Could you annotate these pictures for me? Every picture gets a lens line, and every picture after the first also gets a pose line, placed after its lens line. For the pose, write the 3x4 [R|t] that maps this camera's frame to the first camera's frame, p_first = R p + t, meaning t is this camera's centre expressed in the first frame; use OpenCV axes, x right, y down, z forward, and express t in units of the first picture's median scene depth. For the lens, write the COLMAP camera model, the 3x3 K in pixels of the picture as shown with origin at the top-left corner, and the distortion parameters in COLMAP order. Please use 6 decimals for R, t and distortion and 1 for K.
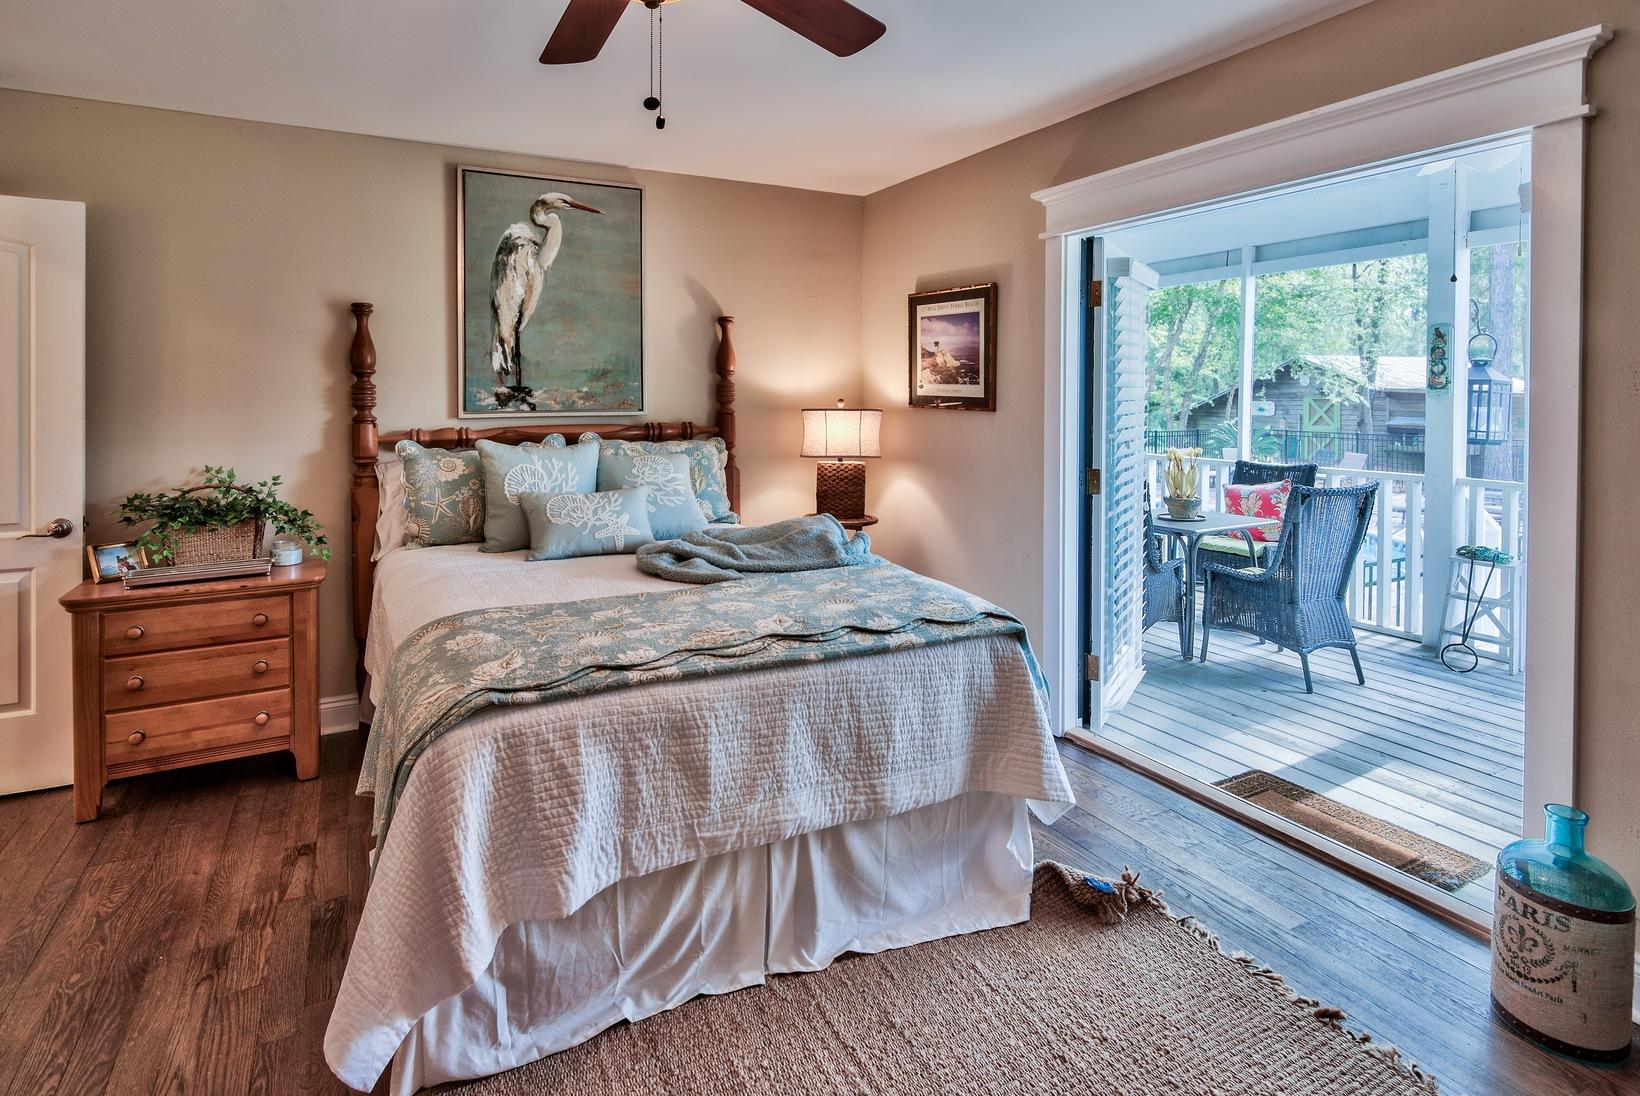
lens RADIAL K [[837.5, 0, 820.0], [0, 837.5, 521.3], [0, 0, 1]] dist [-0.001008, -0.000458]
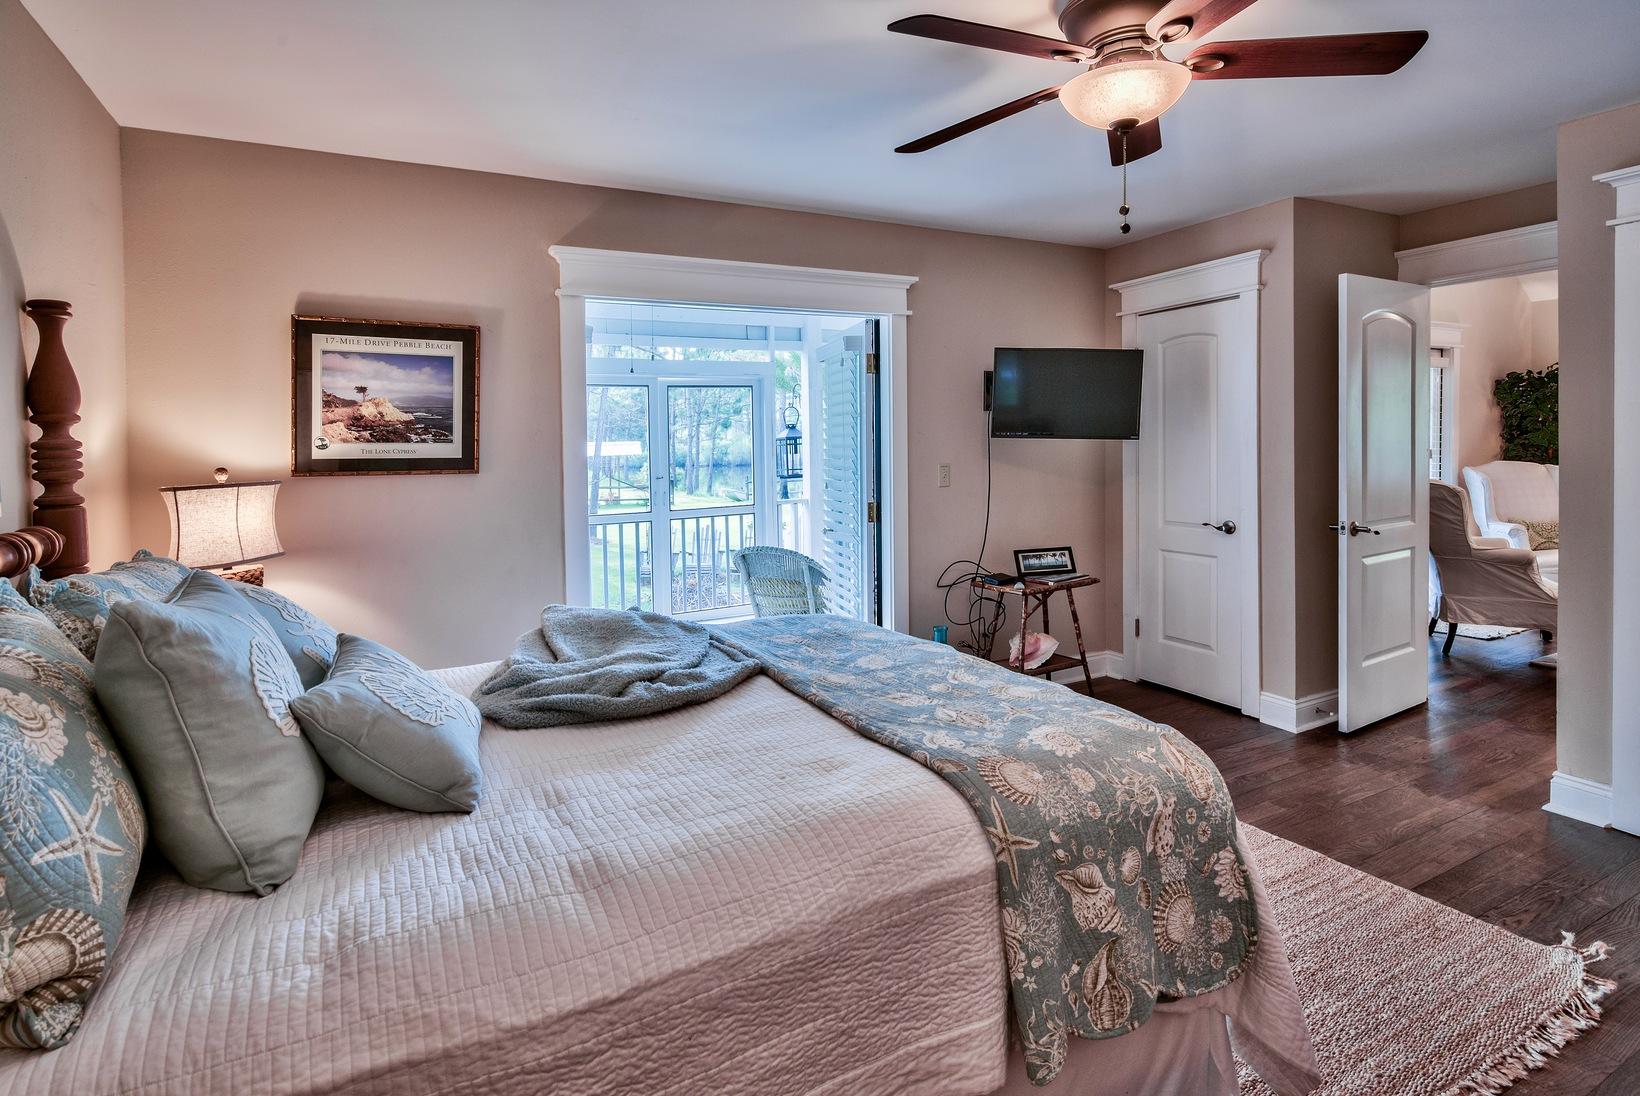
lens RADIAL K [[802.9, 0, 820.0], [0, 802.9, 548.0], [0, 0, 1]] dist [0.000266, -0.000086]
pose [[0.000049, -0.137769, 0.990464, -0.601384], [0.172255, 0.975660, 0.135701, -0.100784], [-0.985052, 0.170606, 0.023780, 0.606401]]
